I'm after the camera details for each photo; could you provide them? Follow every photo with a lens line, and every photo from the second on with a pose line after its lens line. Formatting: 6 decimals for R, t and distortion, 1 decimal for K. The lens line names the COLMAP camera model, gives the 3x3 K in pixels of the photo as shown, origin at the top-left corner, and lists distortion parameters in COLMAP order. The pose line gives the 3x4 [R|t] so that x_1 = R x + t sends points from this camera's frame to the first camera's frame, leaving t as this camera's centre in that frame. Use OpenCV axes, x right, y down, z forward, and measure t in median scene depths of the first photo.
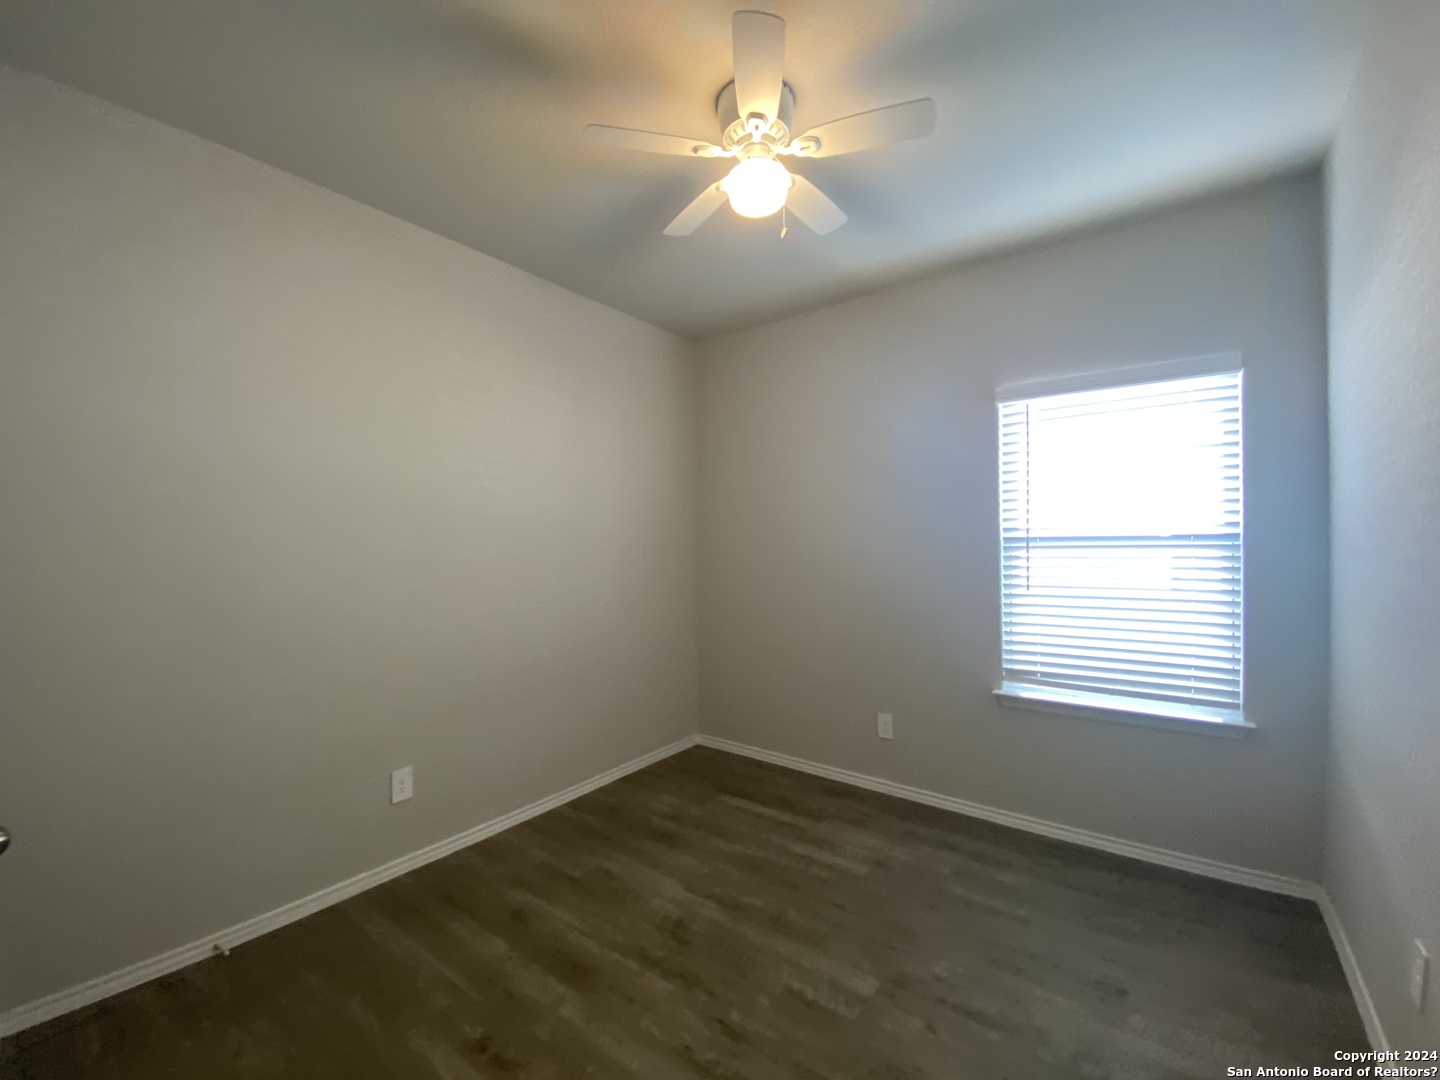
lens RADIAL K [[594.2, 0, 718.0], [0, 594.2, 540.3], [0, 0, 1]] dist [0.049011, -0.030326]
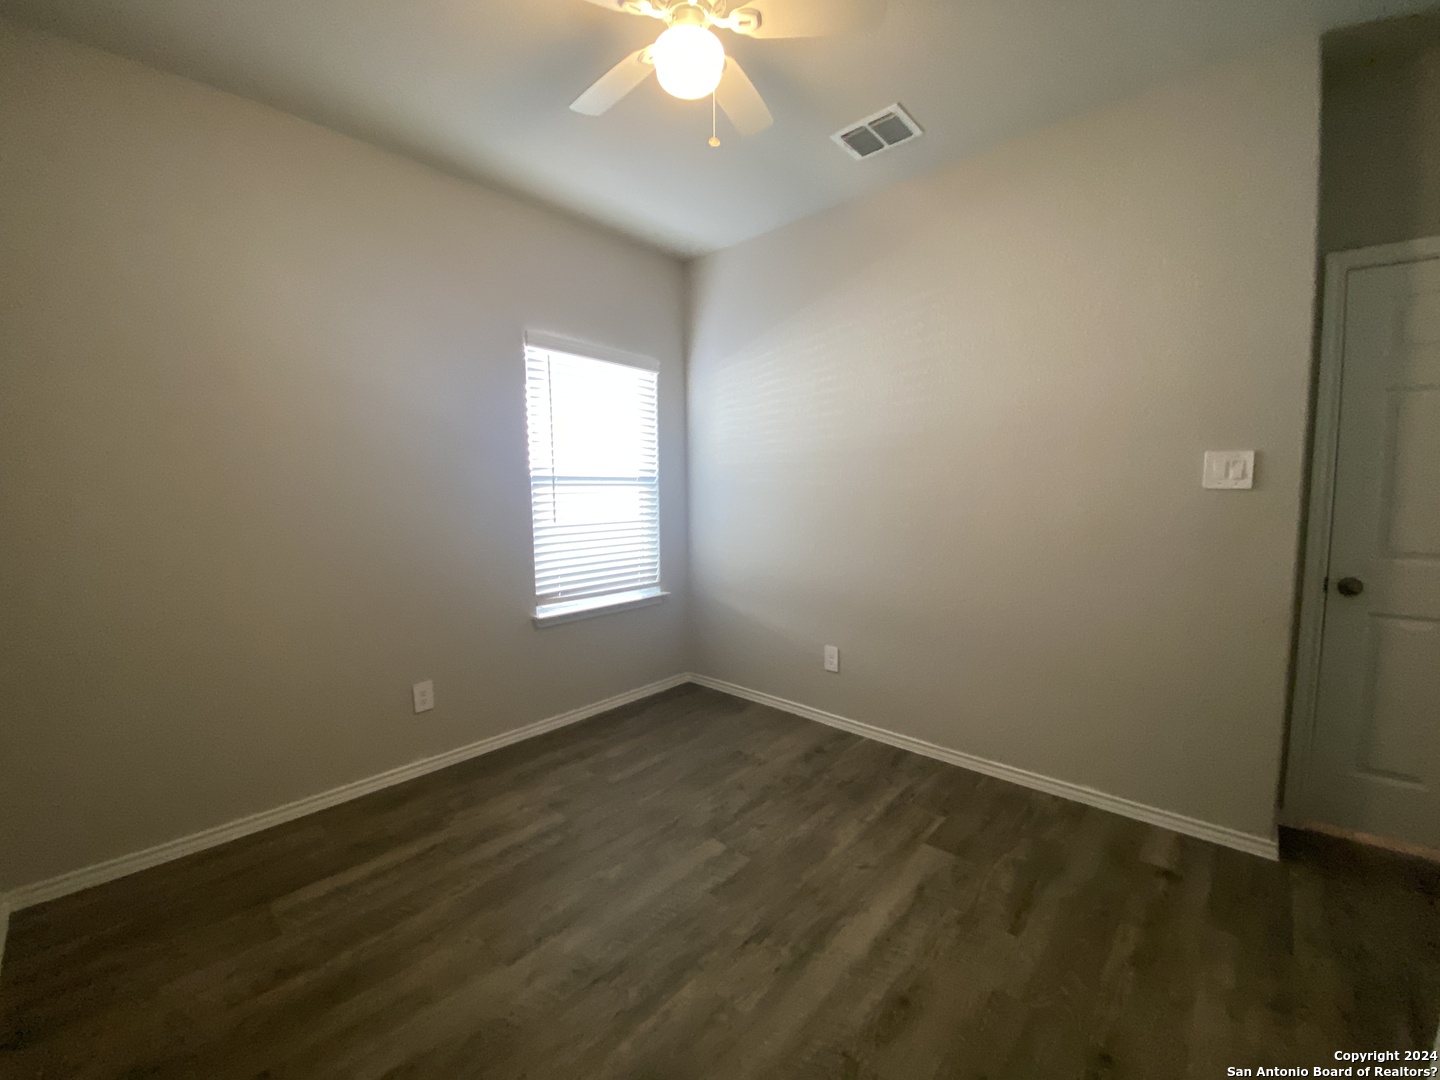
lens RADIAL K [[591.9, 0, 718.4], [0, 591.9, 537.3], [0, 0, 1]] dist [0.050638, -0.030575]
pose [[0.095673, -0.072116, 0.992797, -0.672842], [0.001462, 0.997381, 0.072308, 0.035032], [-0.995412, -0.005467, 0.095528, 0.678458]]
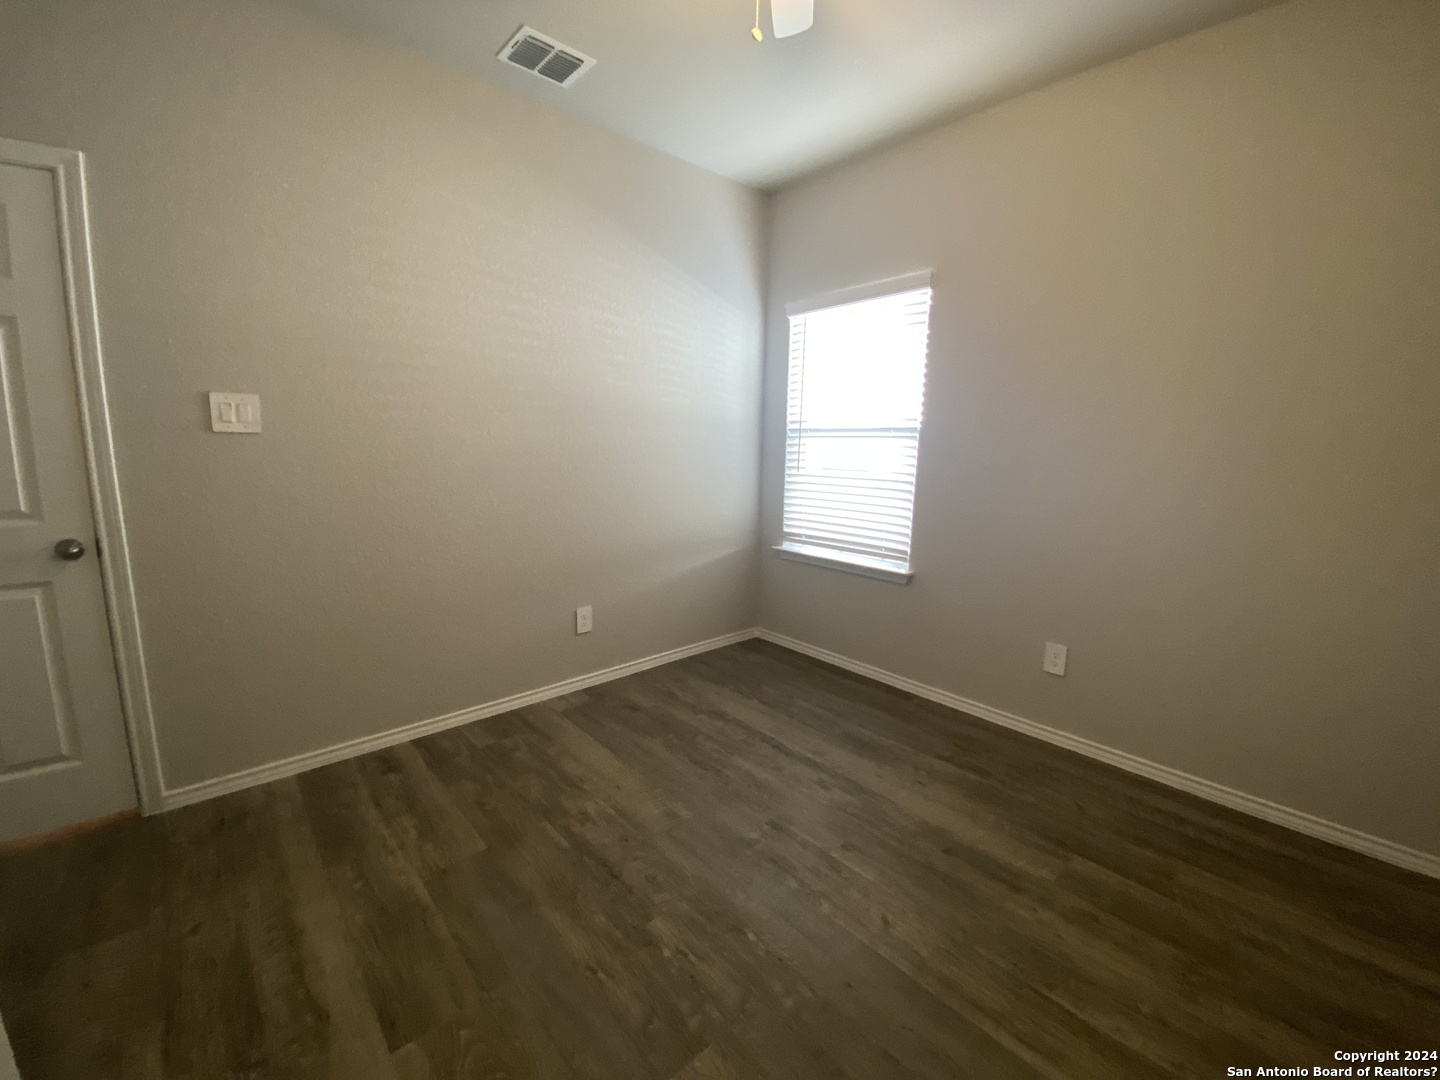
lens RADIAL K [[594.2, 0, 718.0], [0, 594.2, 540.3], [0, 0, 1]] dist [0.049011, -0.030326]
pose [[0.984663, 0.047803, -0.167790, 0.658627], [-0.016012, 0.982433, 0.185926, -0.005165], [0.173730, -0.180388, 0.968131, -0.330639]]
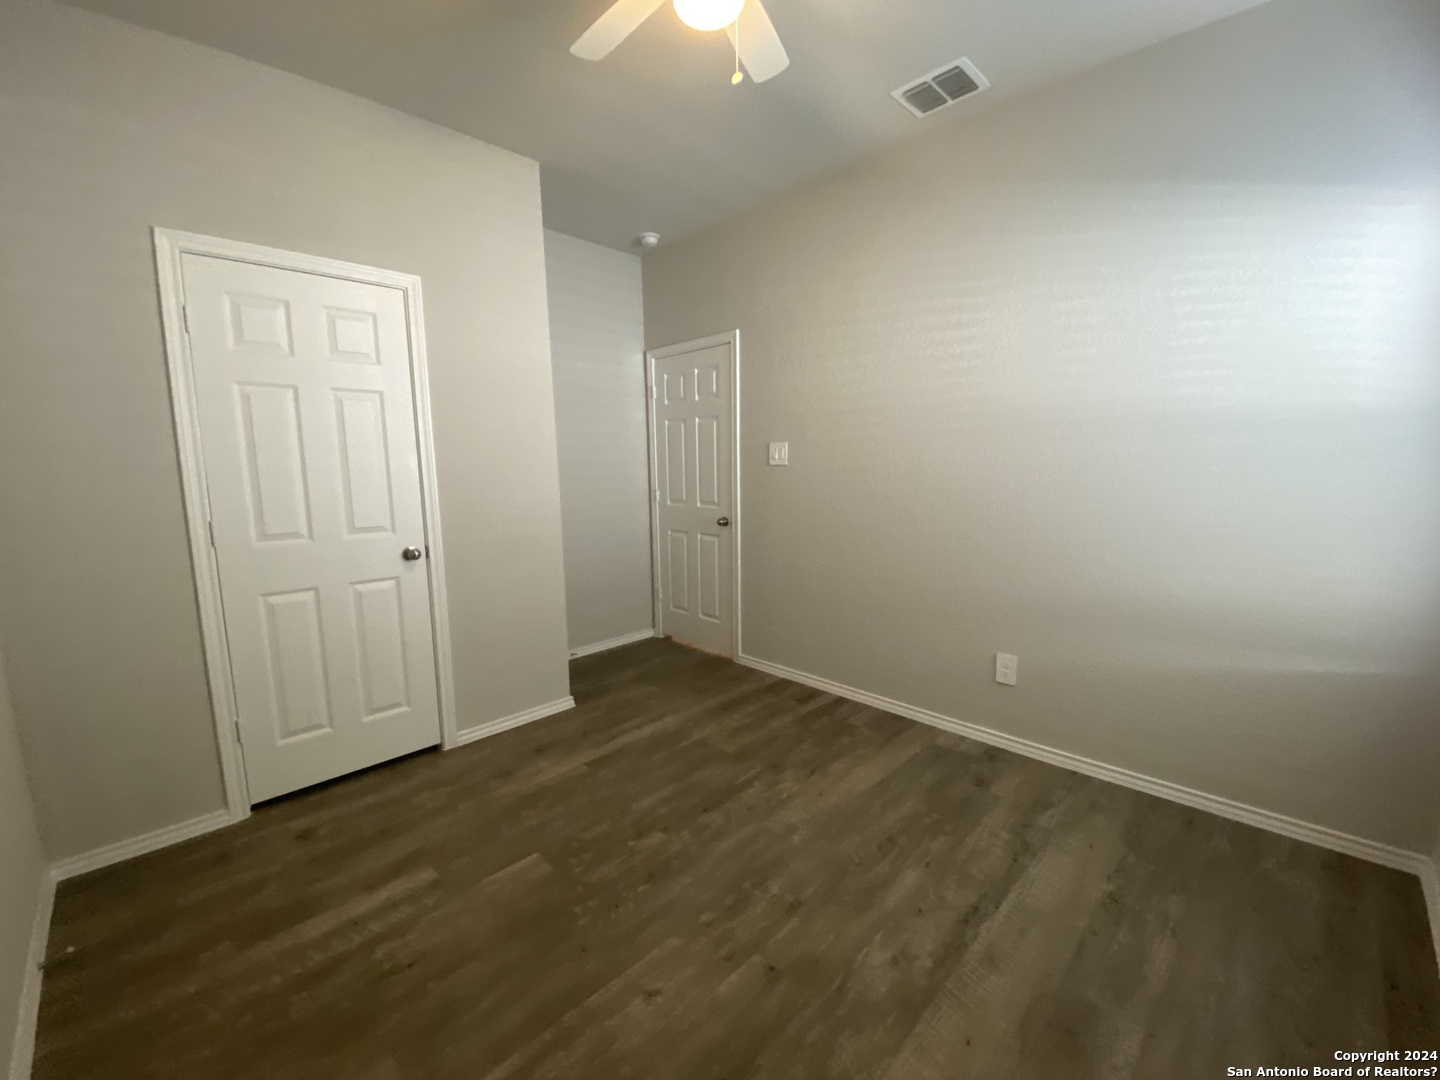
lens RADIAL K [[591.9, 0, 718.4], [0, 591.9, 537.3], [0, 0, 1]] dist [0.050638, -0.030575]
pose [[-0.127361, 0.129557, -0.983359, 1.296171], [0.039626, 0.991305, 0.125472, 0.002455], [0.991065, -0.022986, -0.131388, 0.448980]]
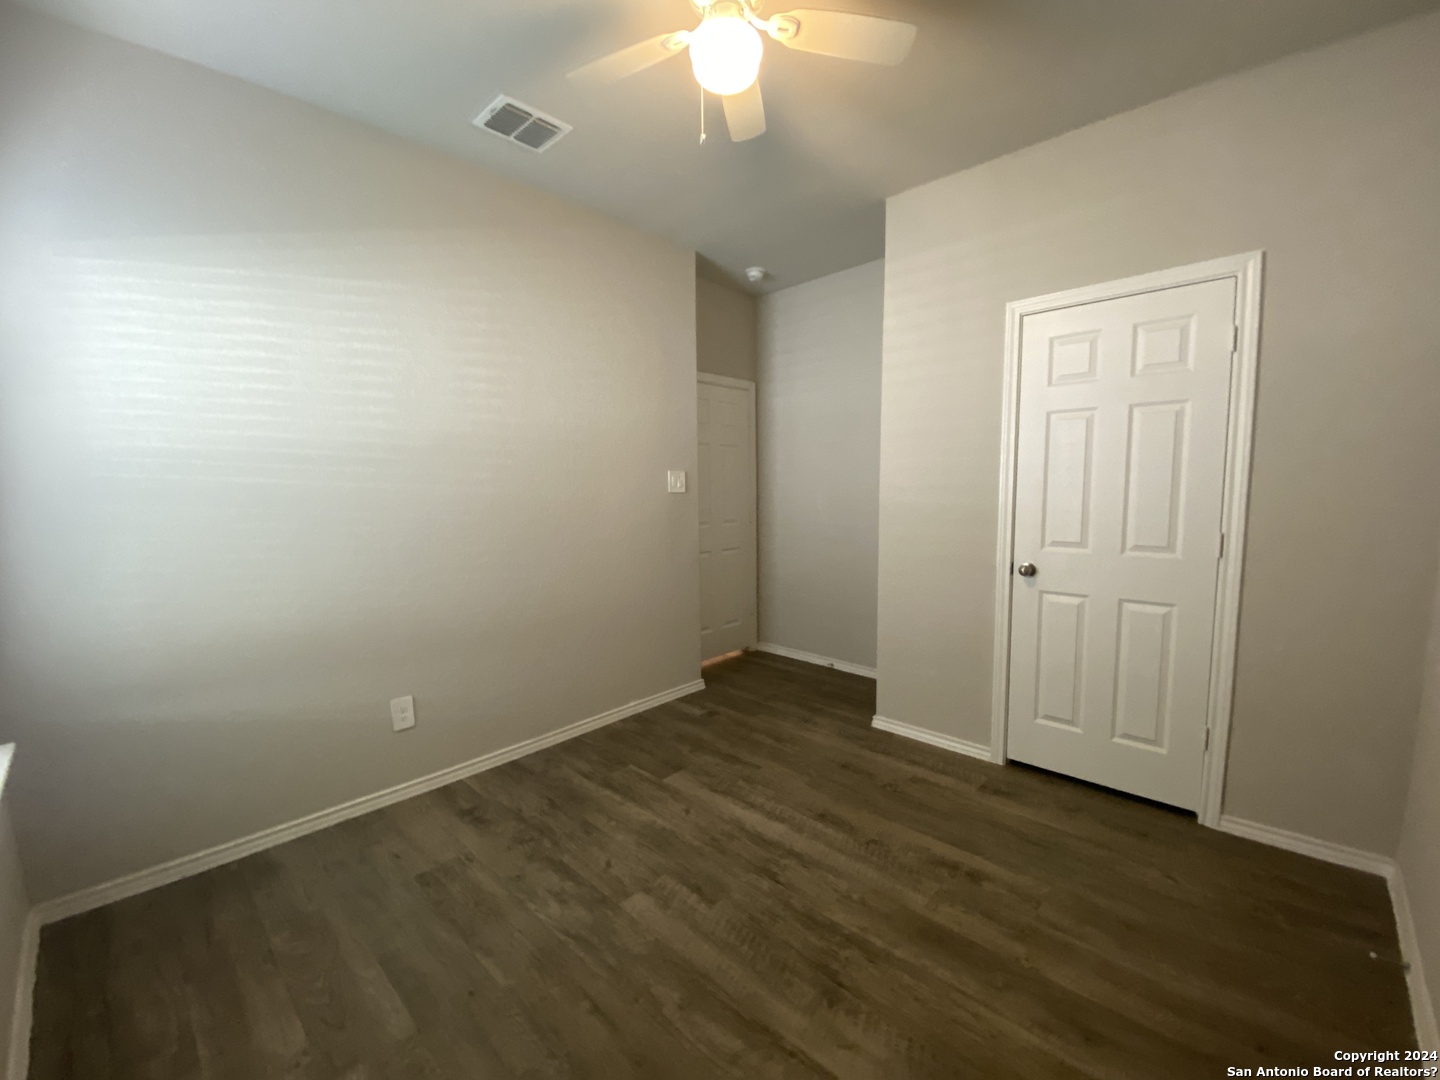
lens RADIAL K [[591.9, 0, 718.4], [0, 591.9, 537.3], [0, 0, 1]] dist [0.050638, -0.030575]
pose [[-0.993266, 0.008392, 0.115551, -0.015313], [0.017848, 0.996551, 0.081044, 0.023451], [-0.114473, 0.082561, -0.989990, 1.498459]]
